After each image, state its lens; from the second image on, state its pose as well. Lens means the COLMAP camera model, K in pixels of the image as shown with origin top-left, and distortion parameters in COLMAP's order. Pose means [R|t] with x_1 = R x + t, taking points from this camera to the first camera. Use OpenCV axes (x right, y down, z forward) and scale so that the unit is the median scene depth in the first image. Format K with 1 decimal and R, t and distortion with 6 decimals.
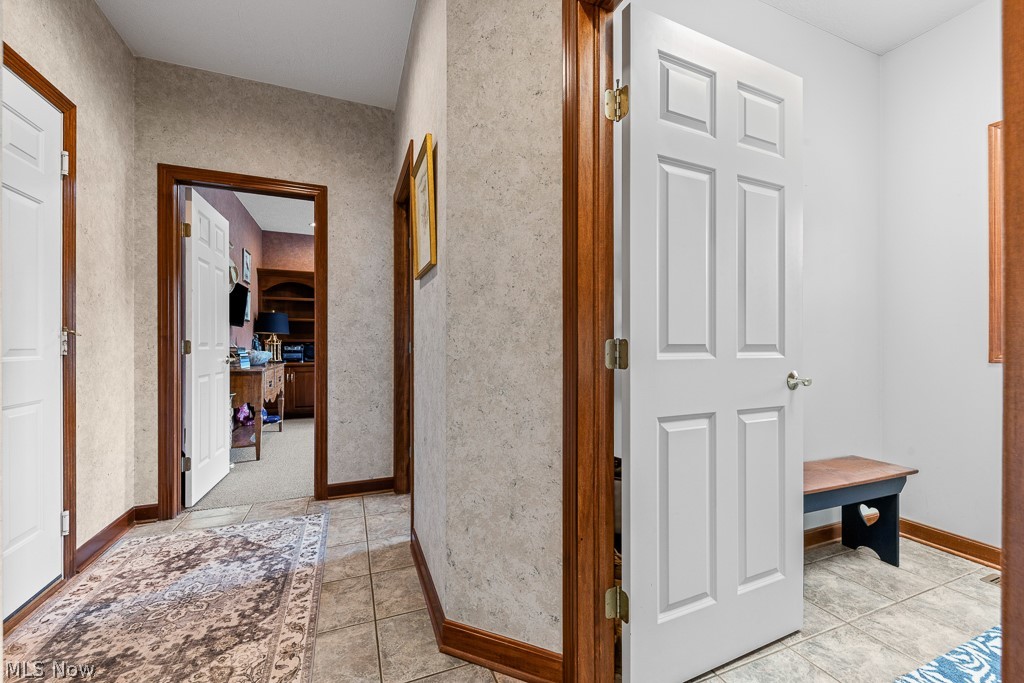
lens RADIAL K [[411.9, 0, 514.0], [0, 411.9, 343.7], [0, 0, 1]] dist [0.002332, -0.000612]
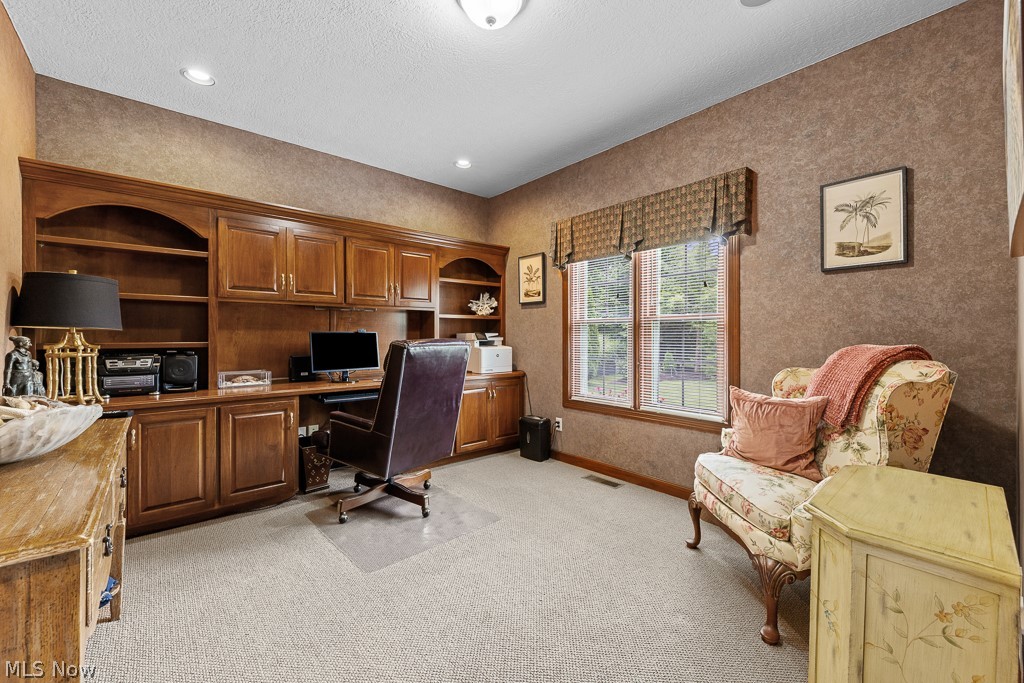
lens RADIAL K [[411.9, 0, 511.9], [0, 411.9, 334.4], [0, 0, 1]] dist [0.002332, -0.000612]
pose [[0.940823, 0.020285, 0.338291, -0.317410], [-0.022740, 0.999736, 0.003295, -0.029287], [-0.338135, -0.010793, 0.941036, 0.479686]]
